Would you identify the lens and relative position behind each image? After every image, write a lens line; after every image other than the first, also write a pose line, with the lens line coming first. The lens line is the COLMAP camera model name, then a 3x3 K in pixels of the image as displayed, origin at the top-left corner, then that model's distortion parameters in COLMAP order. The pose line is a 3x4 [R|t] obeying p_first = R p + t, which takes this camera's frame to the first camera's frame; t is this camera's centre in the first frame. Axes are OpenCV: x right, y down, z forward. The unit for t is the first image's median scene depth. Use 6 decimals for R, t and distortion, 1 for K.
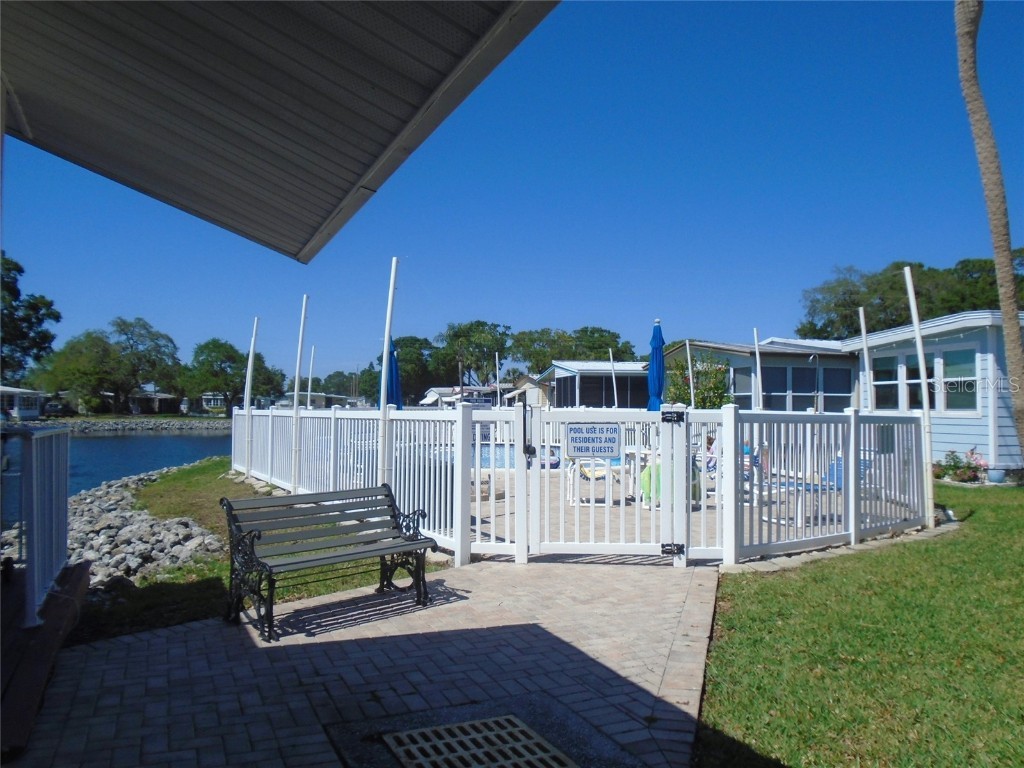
lens RADIAL K [[771.7, 0, 512.0], [0, 771.7, 384.0], [0, 0, 1]] dist [-0.036534, -0.000159]
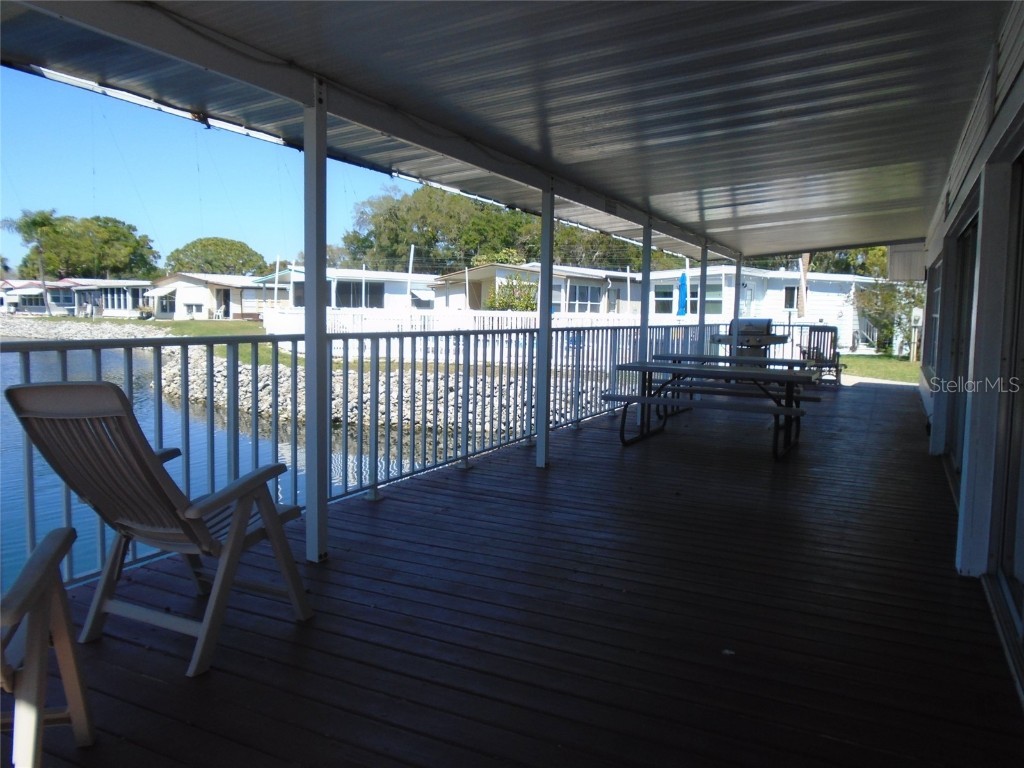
lens RADIAL K [[771.7, 0, 512.0], [0, 771.7, 384.0], [0, 0, 1]] dist [-0.036534, -0.000159]
pose [[0.784686, -0.043835, 0.618341, -0.157886], [-0.036258, 0.992543, 0.116374, -0.000250], [-0.618832, -0.113737, 0.777246, -0.033960]]
